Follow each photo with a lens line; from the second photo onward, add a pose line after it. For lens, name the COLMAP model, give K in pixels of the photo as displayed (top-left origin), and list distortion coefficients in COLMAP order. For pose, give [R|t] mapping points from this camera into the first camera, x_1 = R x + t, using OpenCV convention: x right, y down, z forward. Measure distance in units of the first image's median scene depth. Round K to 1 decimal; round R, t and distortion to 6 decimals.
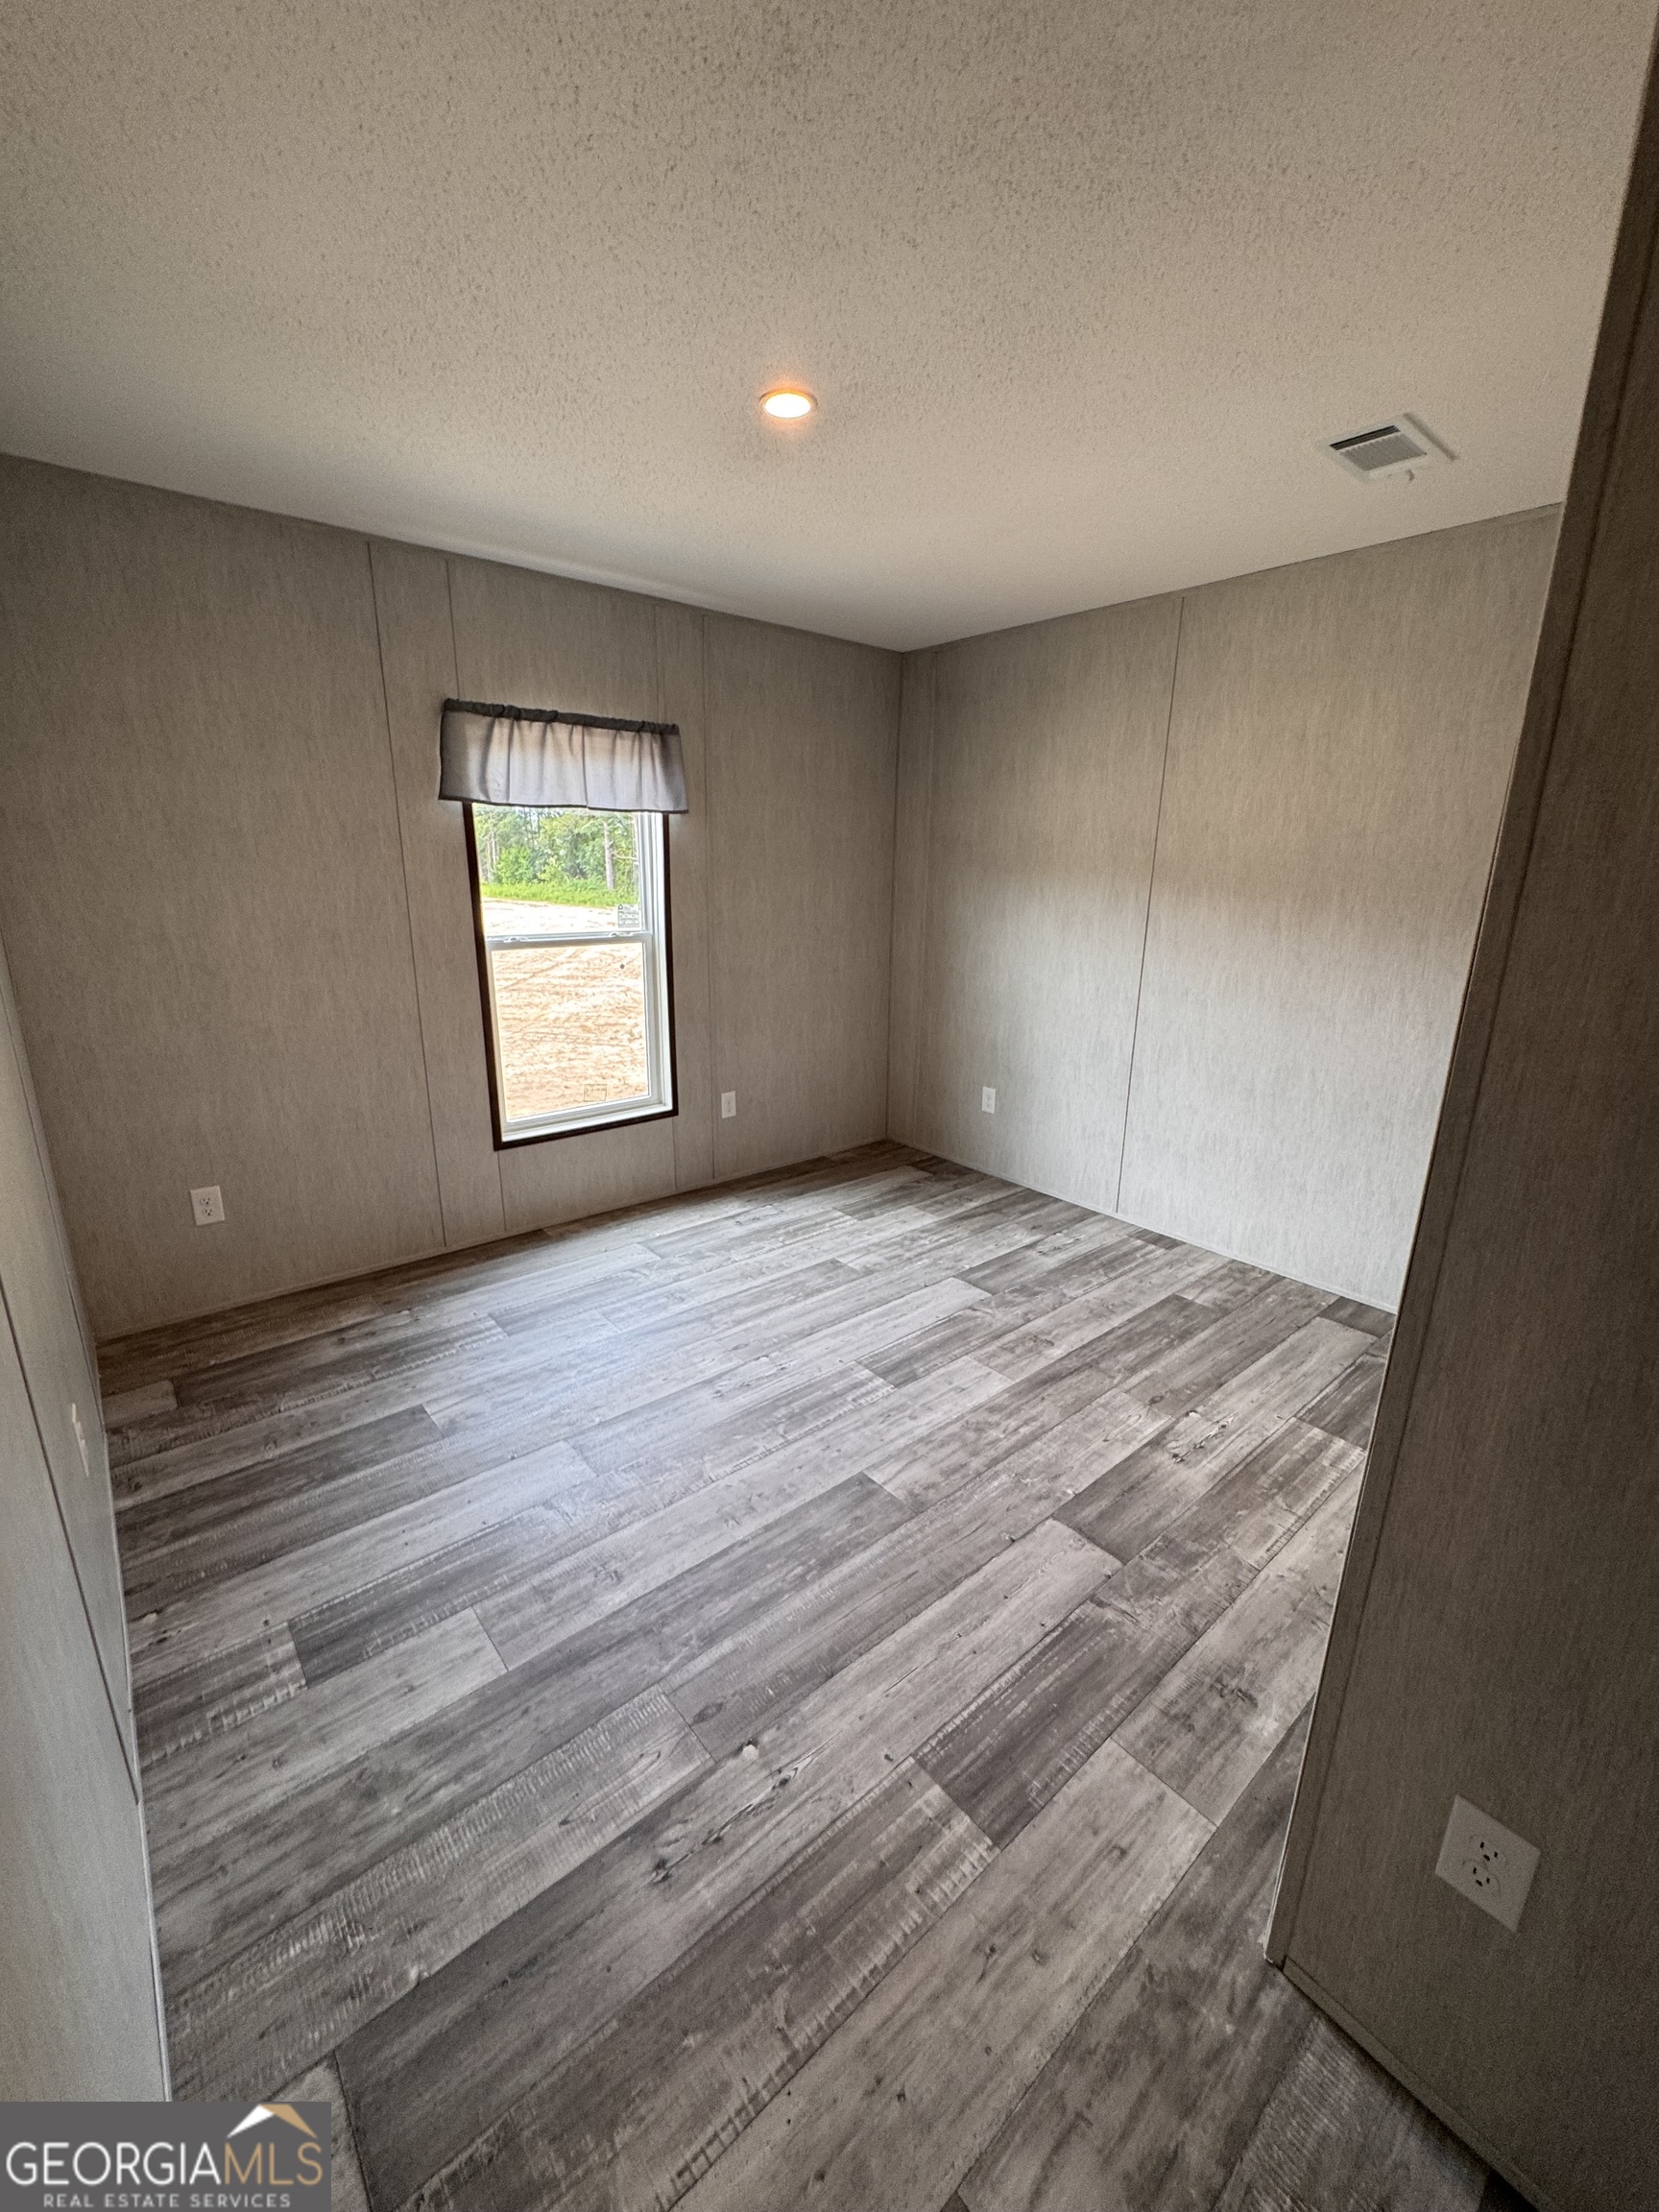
lens RADIAL K [[889.0, 0, 835.6], [0, 889.0, 1094.9], [0, 0, 1]] dist [0.002107, -0.000225]
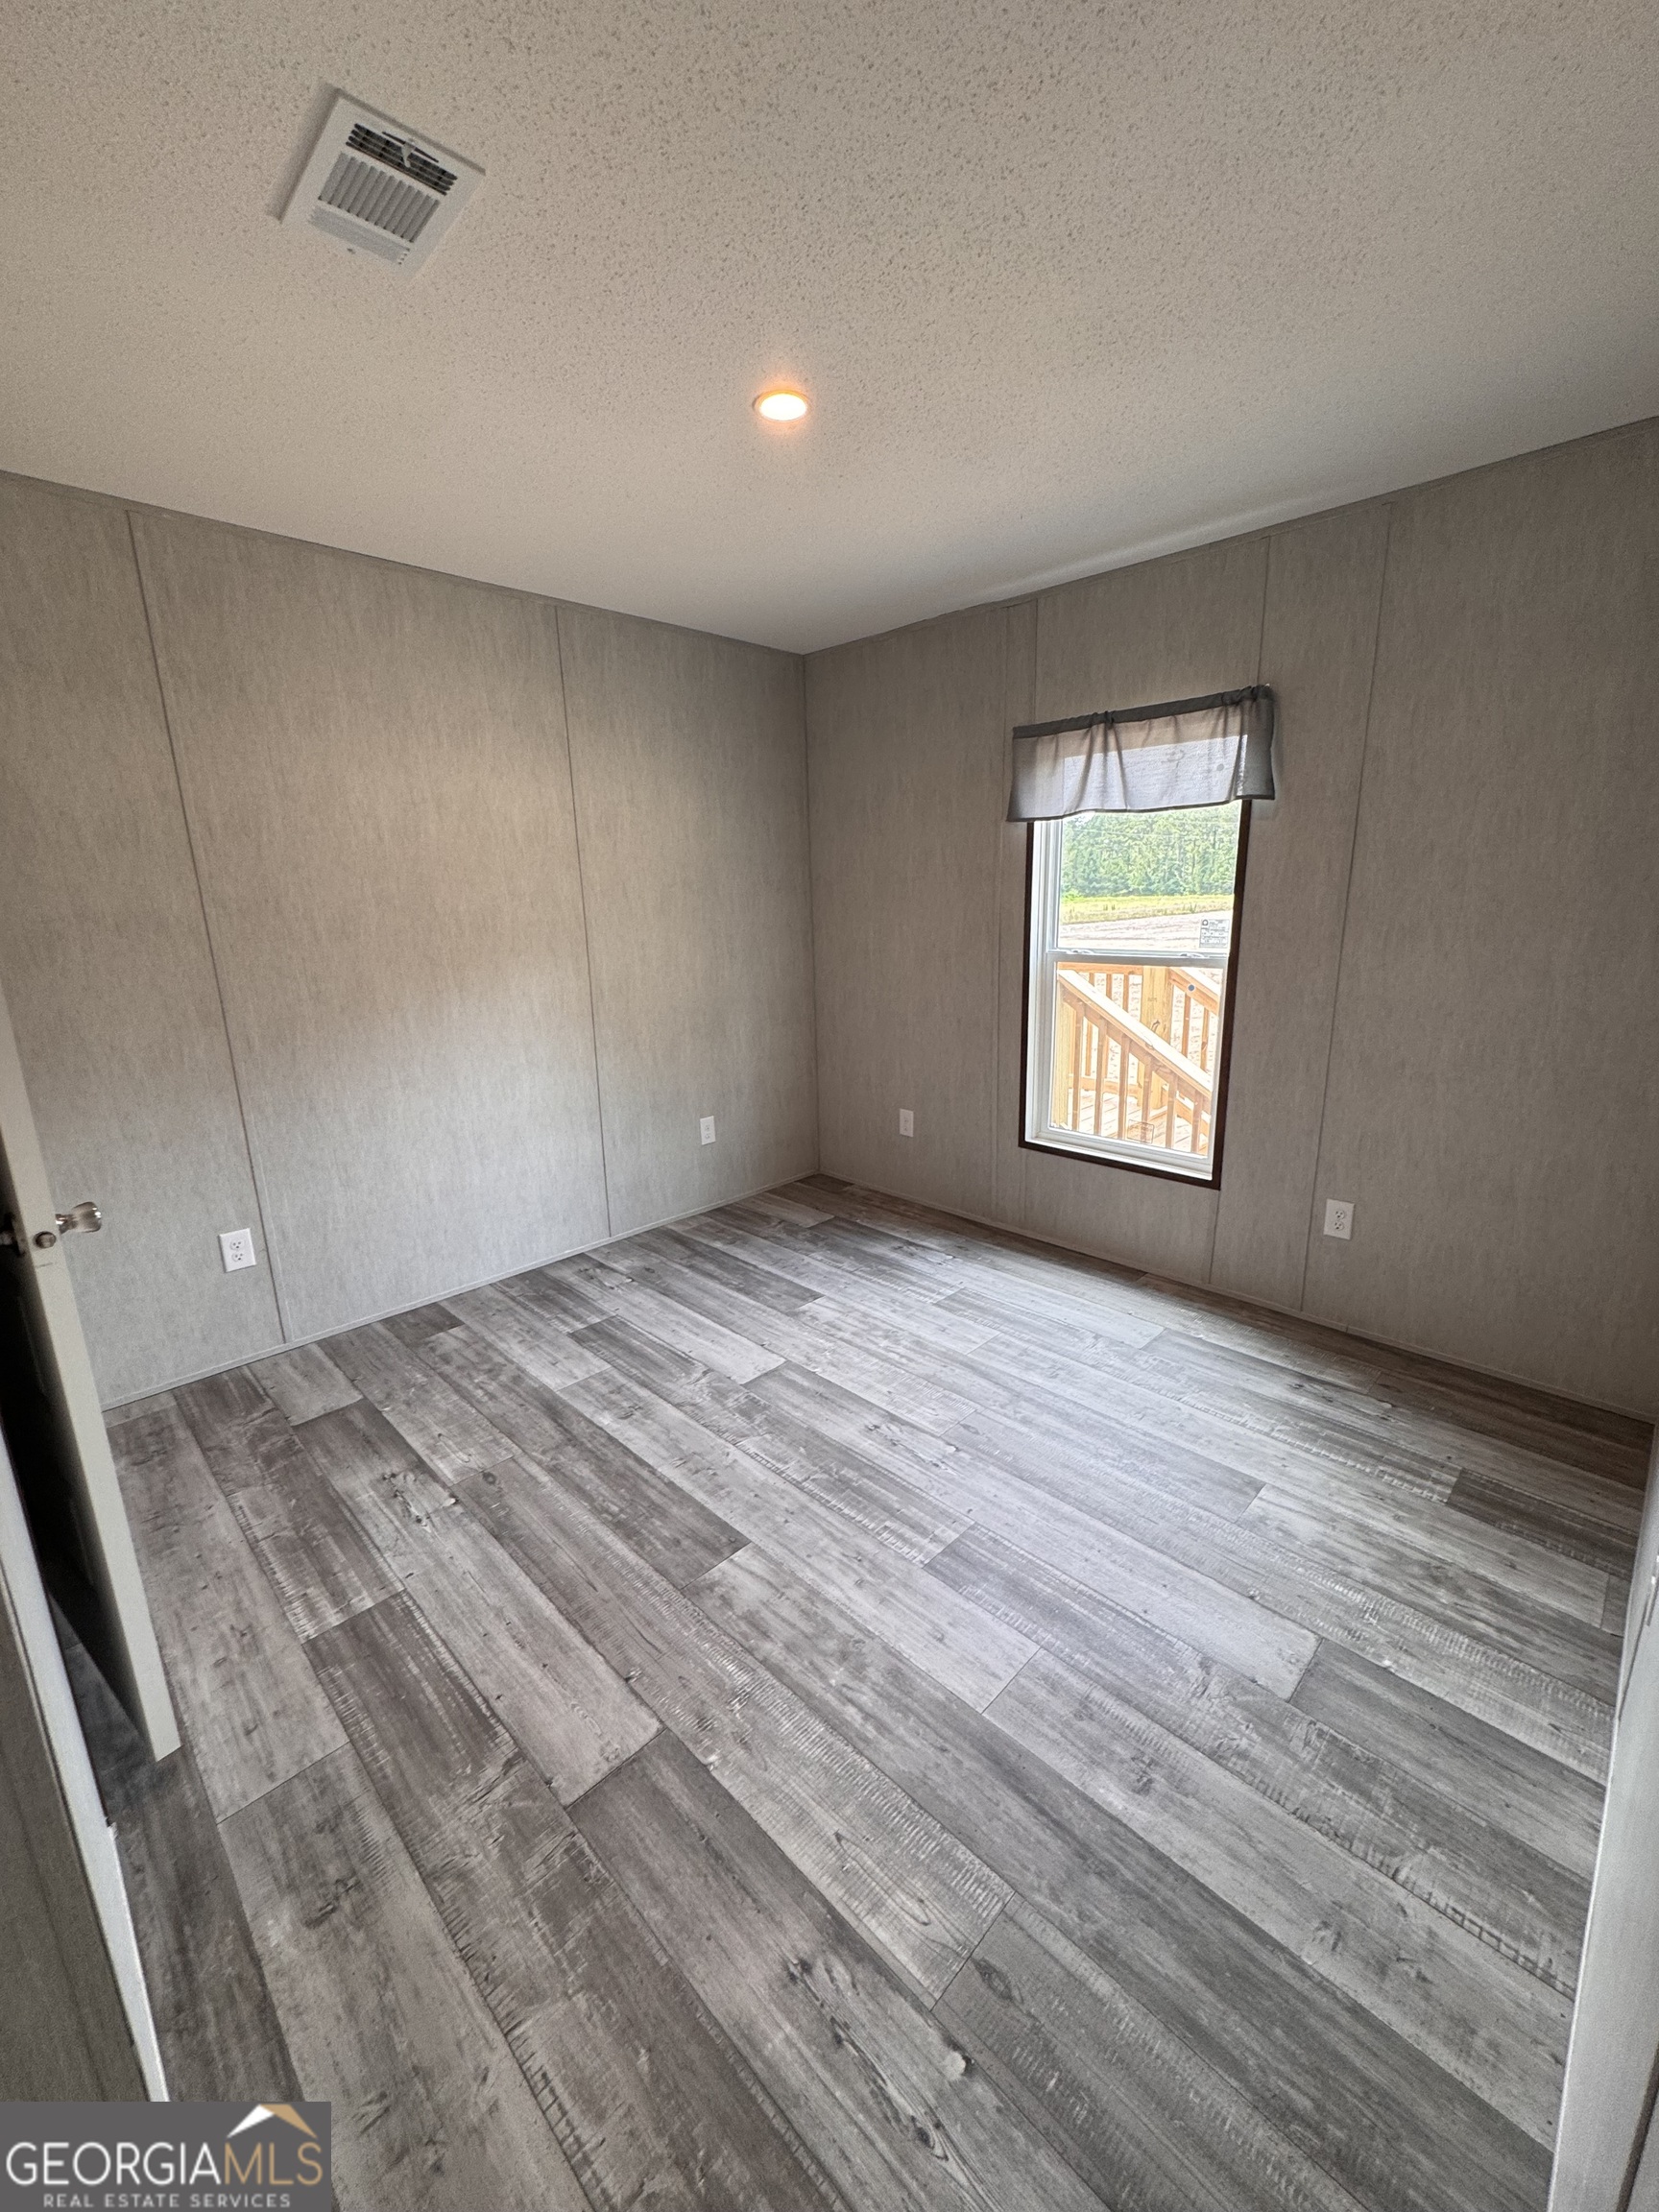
lens RADIAL K [[889.0, 0, 829.7], [0, 889.0, 1092.6], [0, 0, 1]] dist [0.002107, -0.000225]
pose [[0.077427, 0.204791, -0.975739, 0.789527], [-0.231862, 0.955542, 0.182153, -0.184496], [0.969662, 0.212133, 0.121468, 0.841155]]
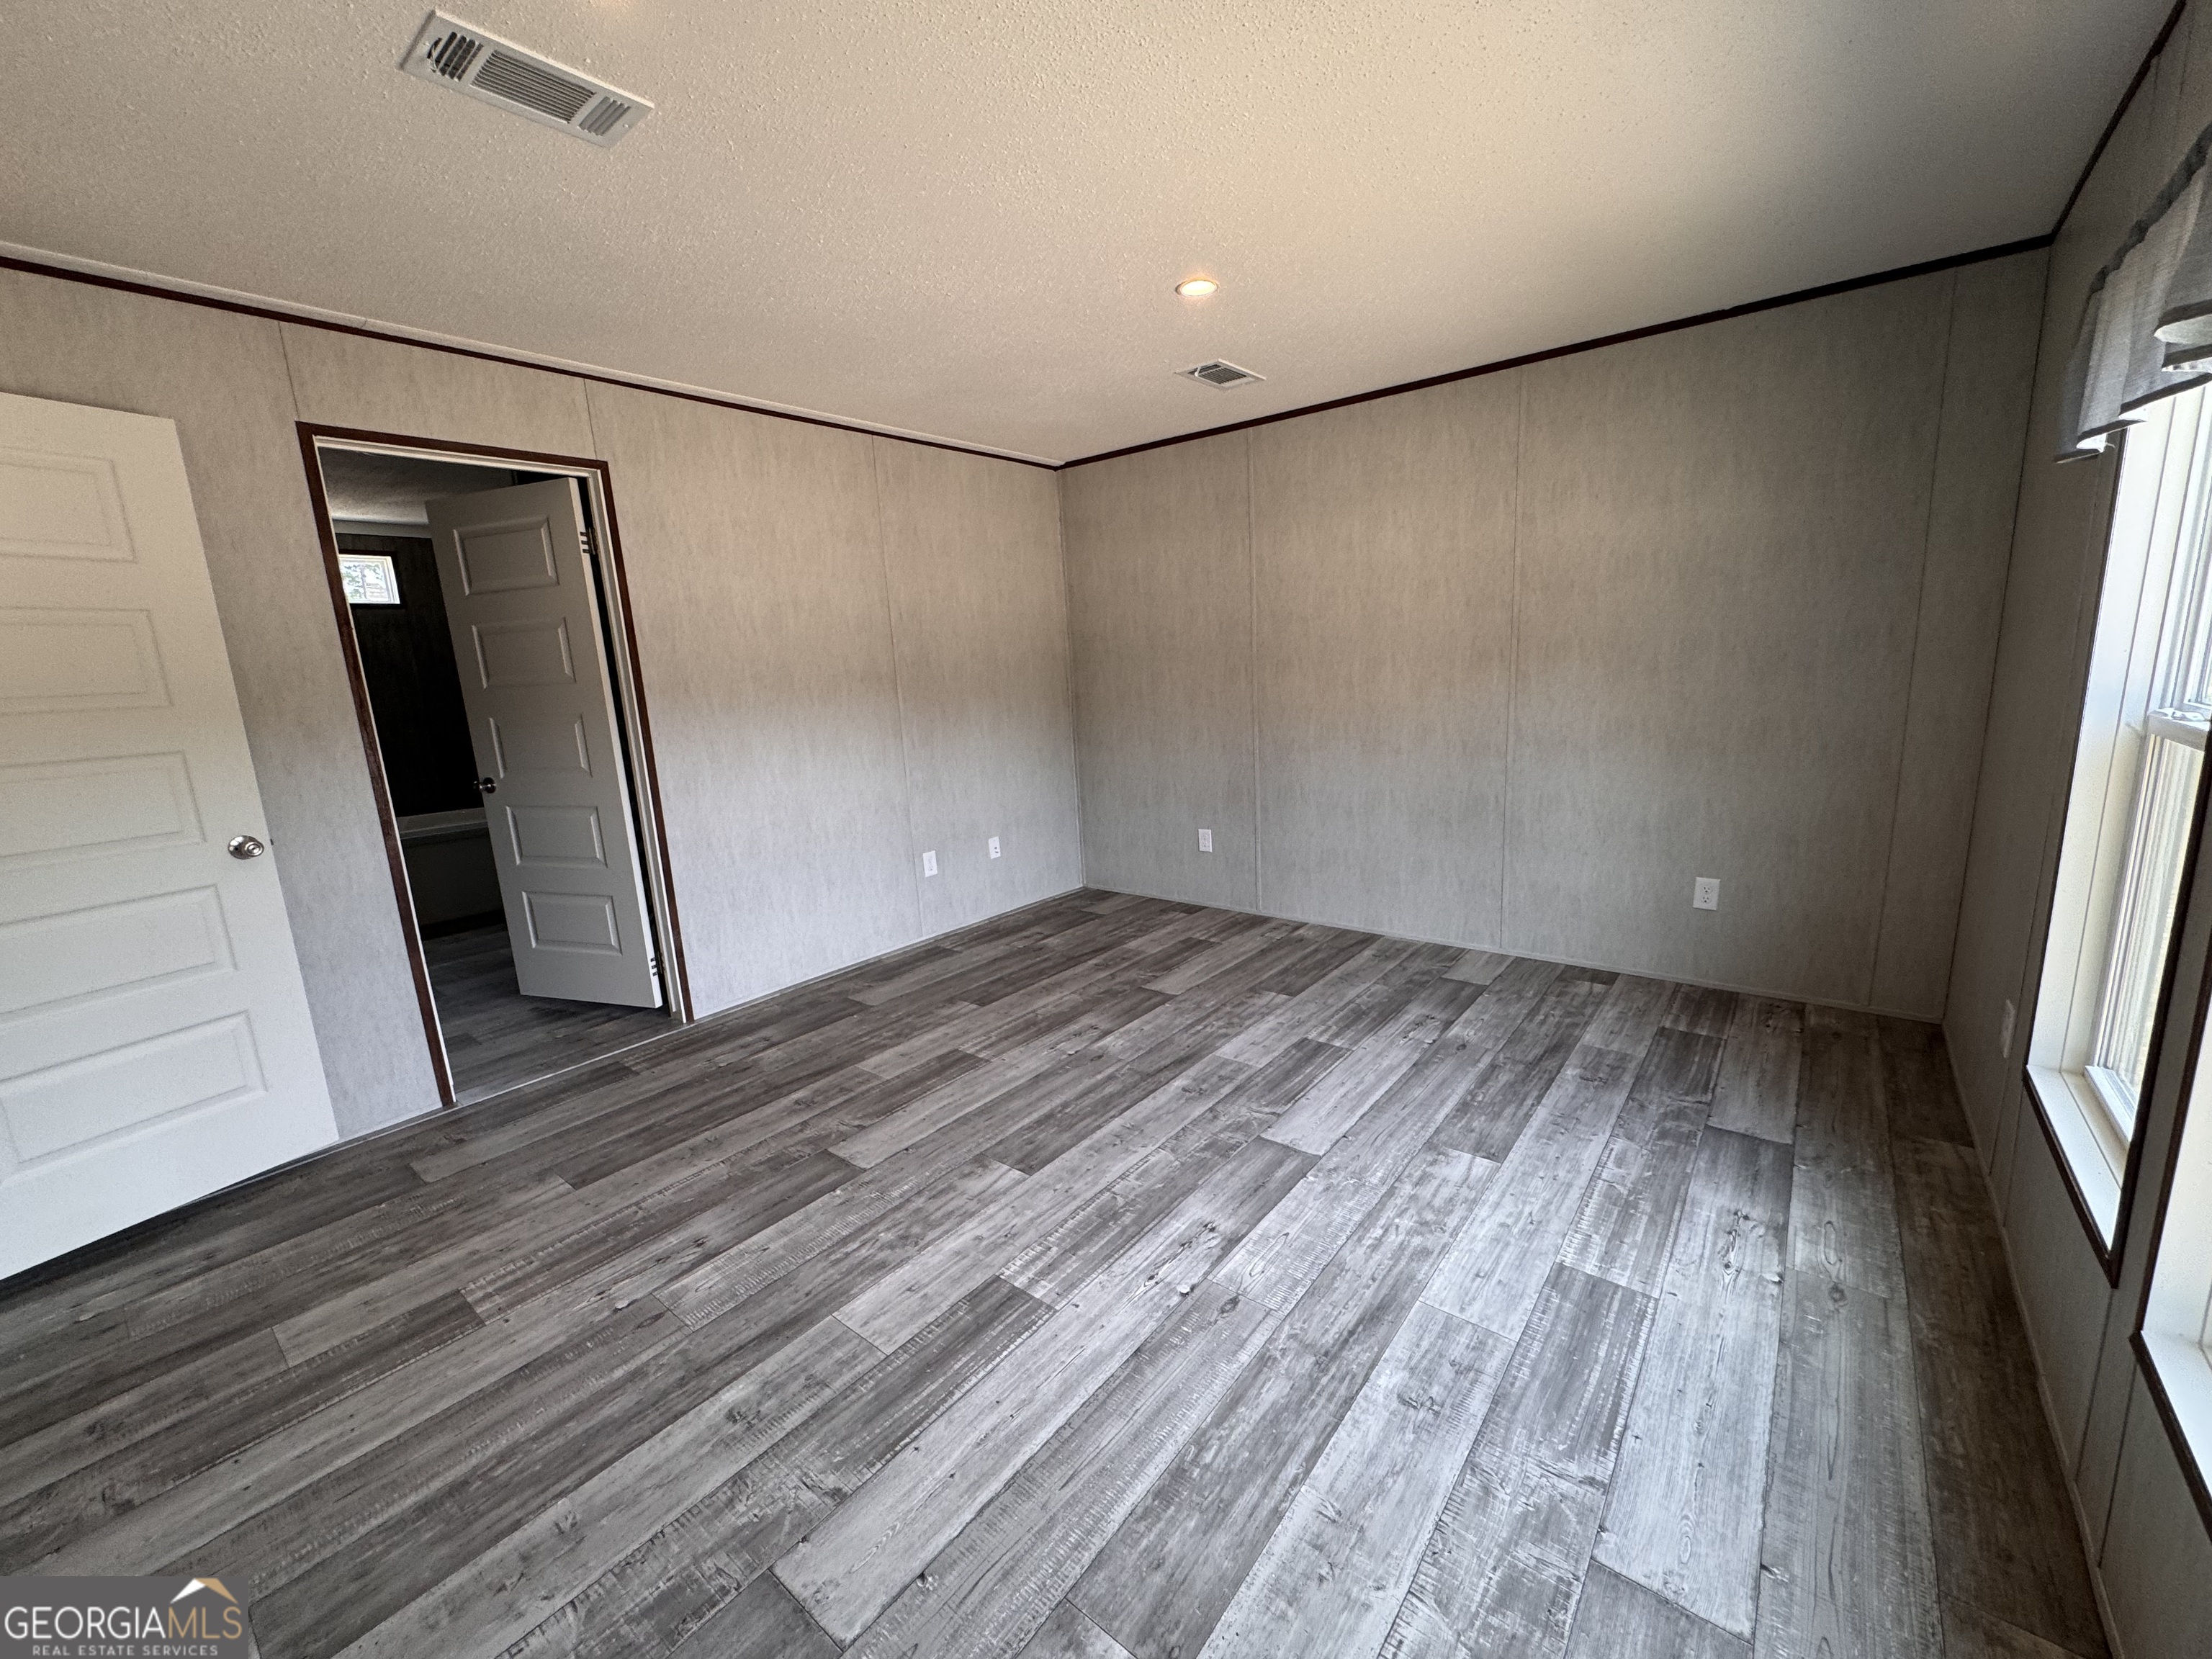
lens RADIAL K [[889.0, 0, 1103.8], [0, 889.0, 828.9], [0, 0, 1]] dist [0.002107, -0.000225]
pose [[-0.983996, 0.063865, -0.166352, 0.090756], [-0.013071, 0.905180, 0.424827, -0.396574], [0.177710, 0.420203, -0.889859, 1.728770]]
